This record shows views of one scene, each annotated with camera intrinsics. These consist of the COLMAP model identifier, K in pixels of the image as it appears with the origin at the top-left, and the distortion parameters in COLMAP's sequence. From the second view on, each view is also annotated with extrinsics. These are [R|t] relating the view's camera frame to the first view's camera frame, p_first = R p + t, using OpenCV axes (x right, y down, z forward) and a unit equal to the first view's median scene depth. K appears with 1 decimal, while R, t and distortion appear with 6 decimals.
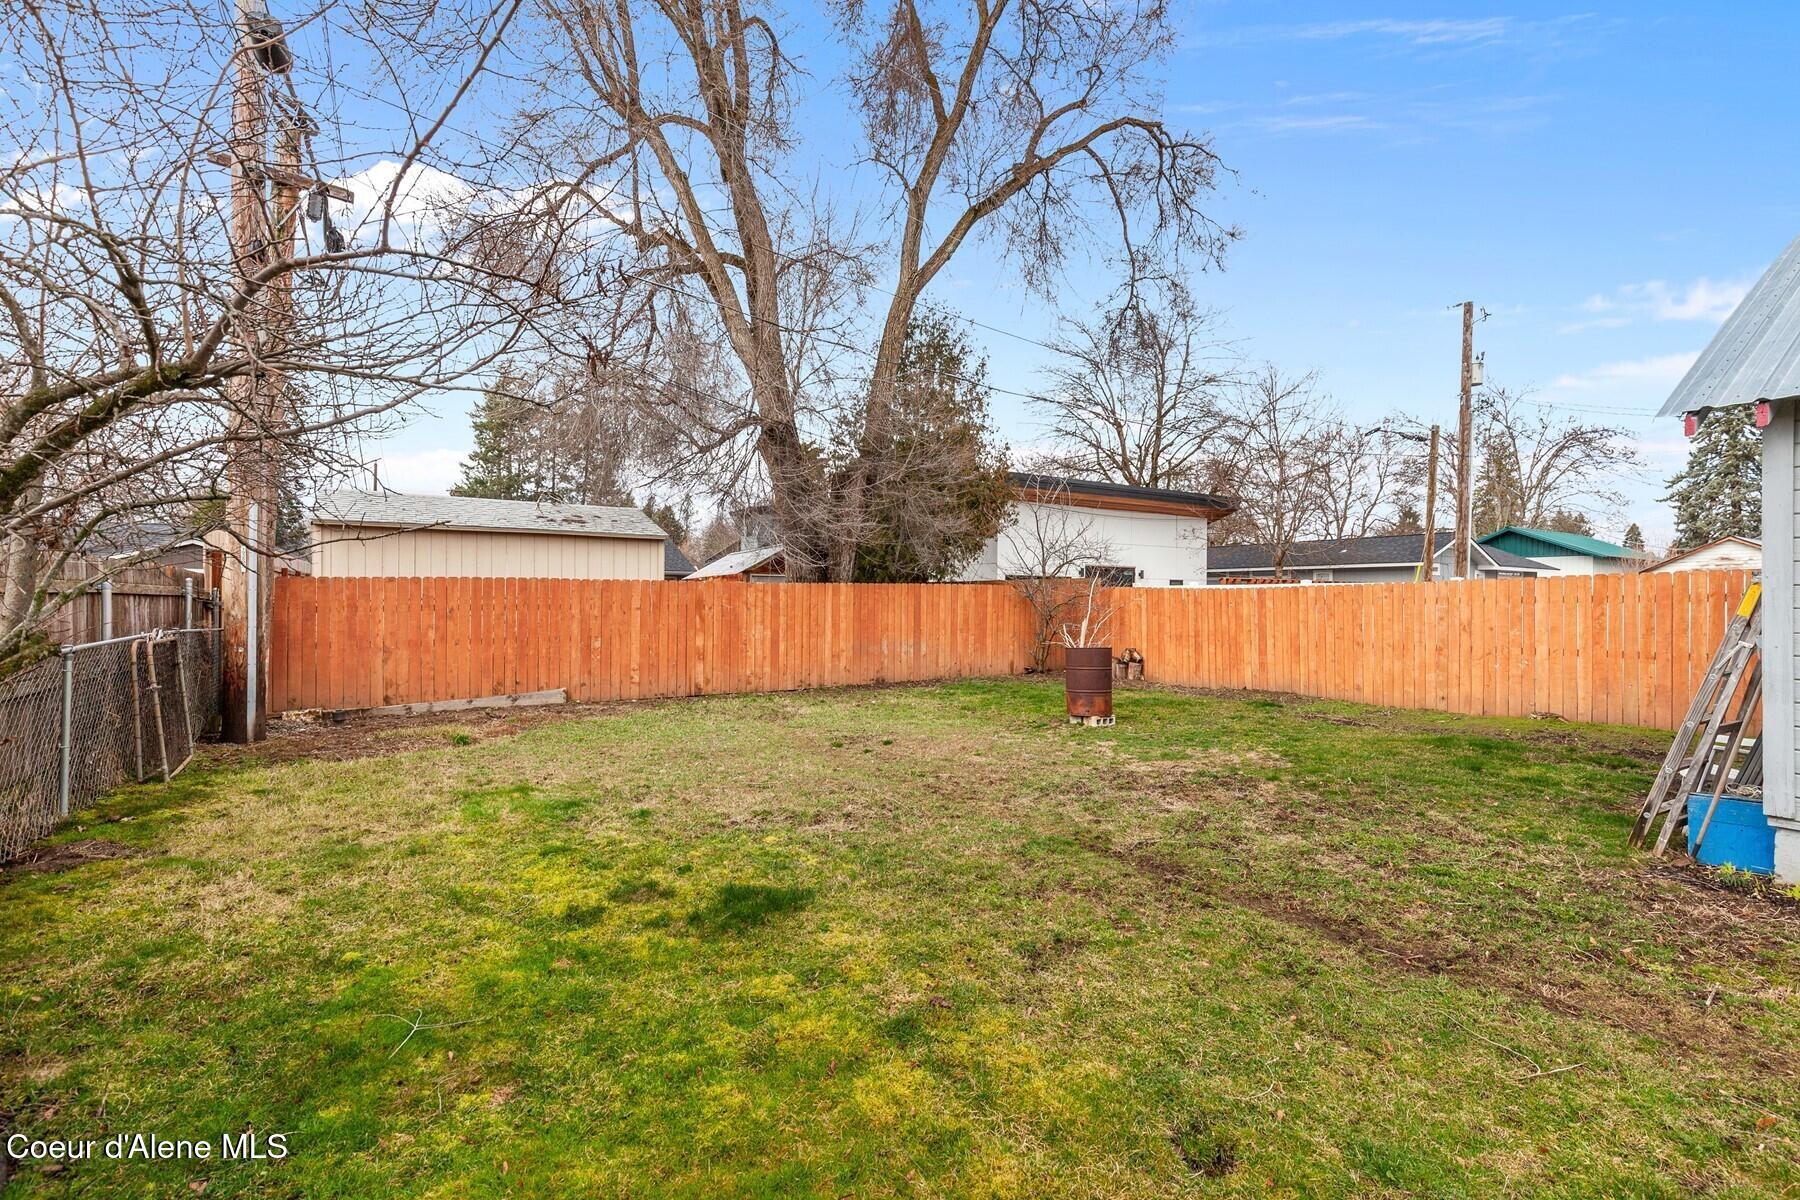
lens RADIAL K [[690.8, 0, 900.0], [0, 690.8, 600.0], [0, 0, 1]] dist [0.066281, -0.000077]
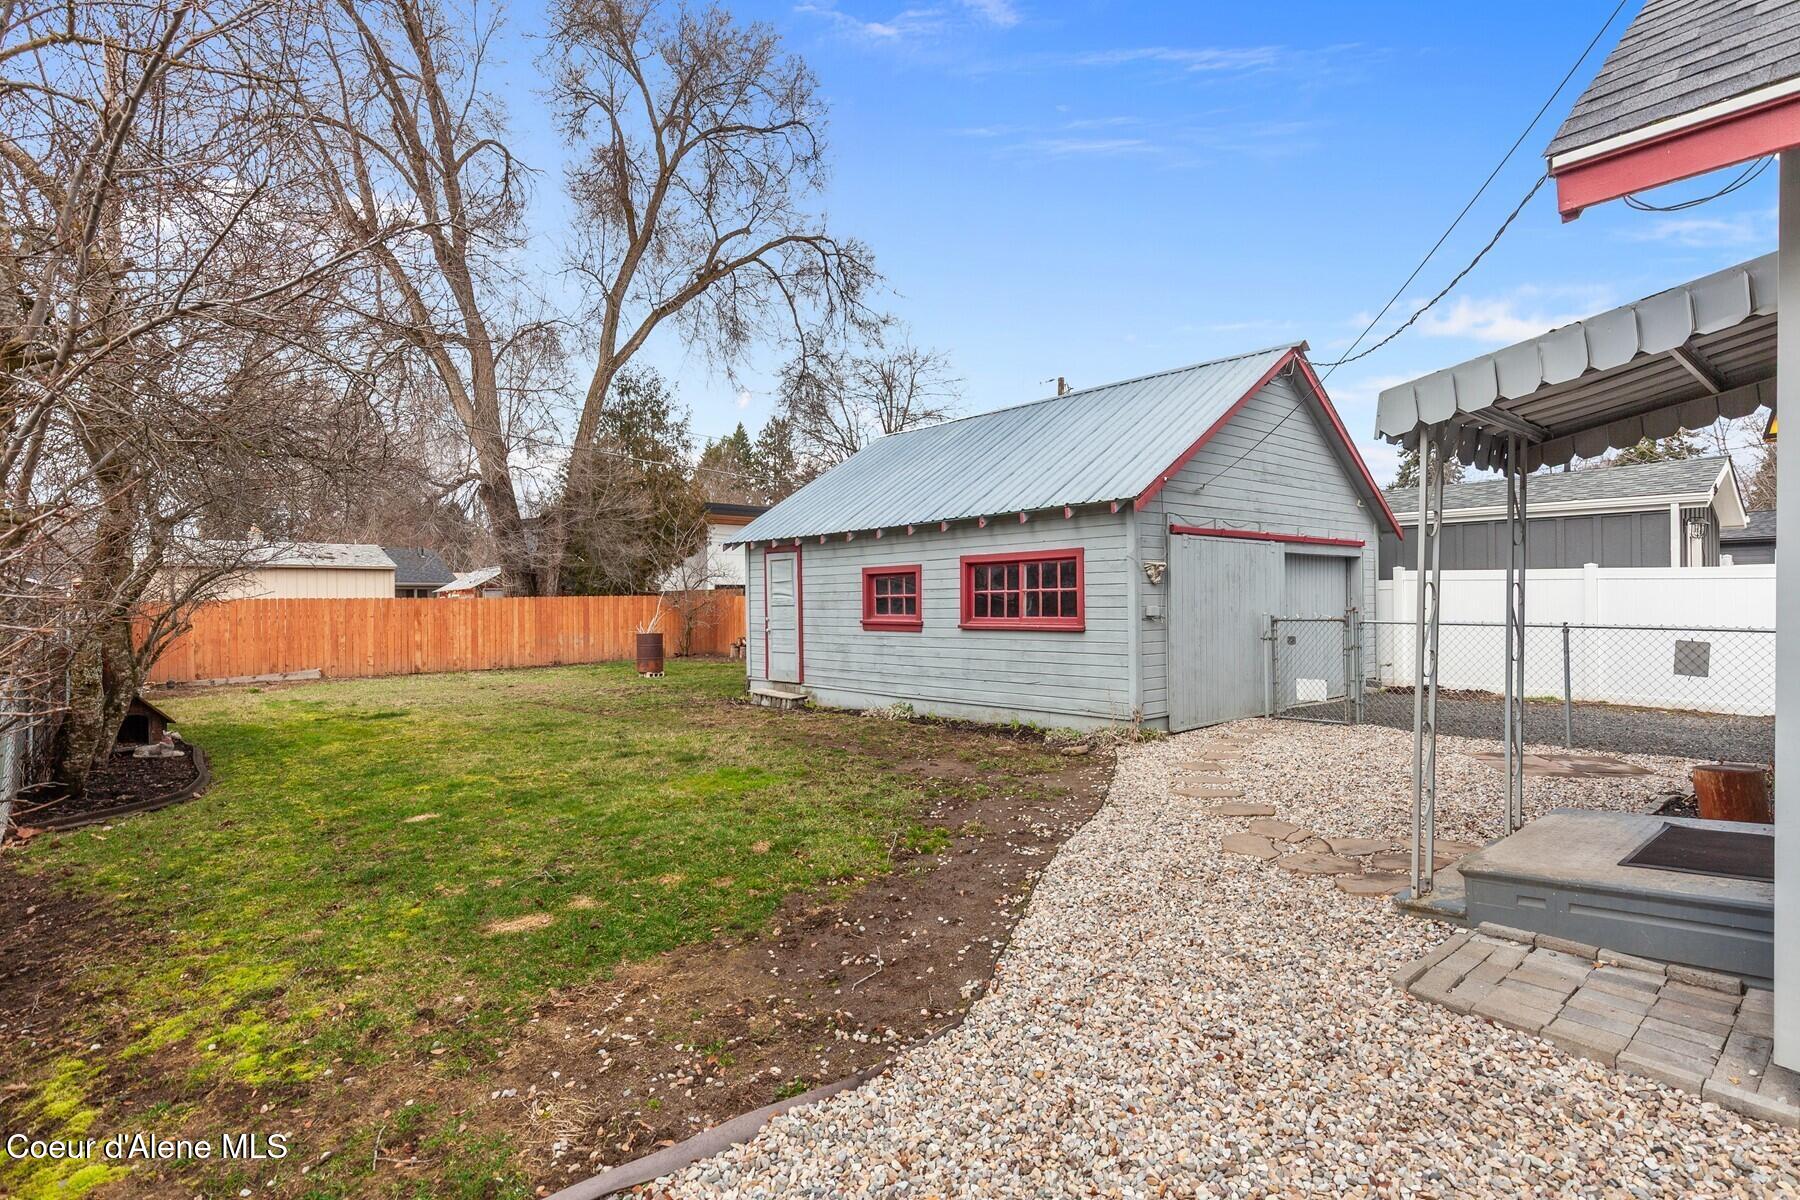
lens RADIAL K [[876.1, 0, 900.0], [0, 876.1, 600.0], [0, 0, 1]] dist [0.078118, -0.000279]
pose [[0.992527, -0.015218, 0.121072, 0.387909], [0.015449, 0.999880, -0.000964, -0.003305], [-0.121042, 0.002827, 0.992643, -0.797519]]
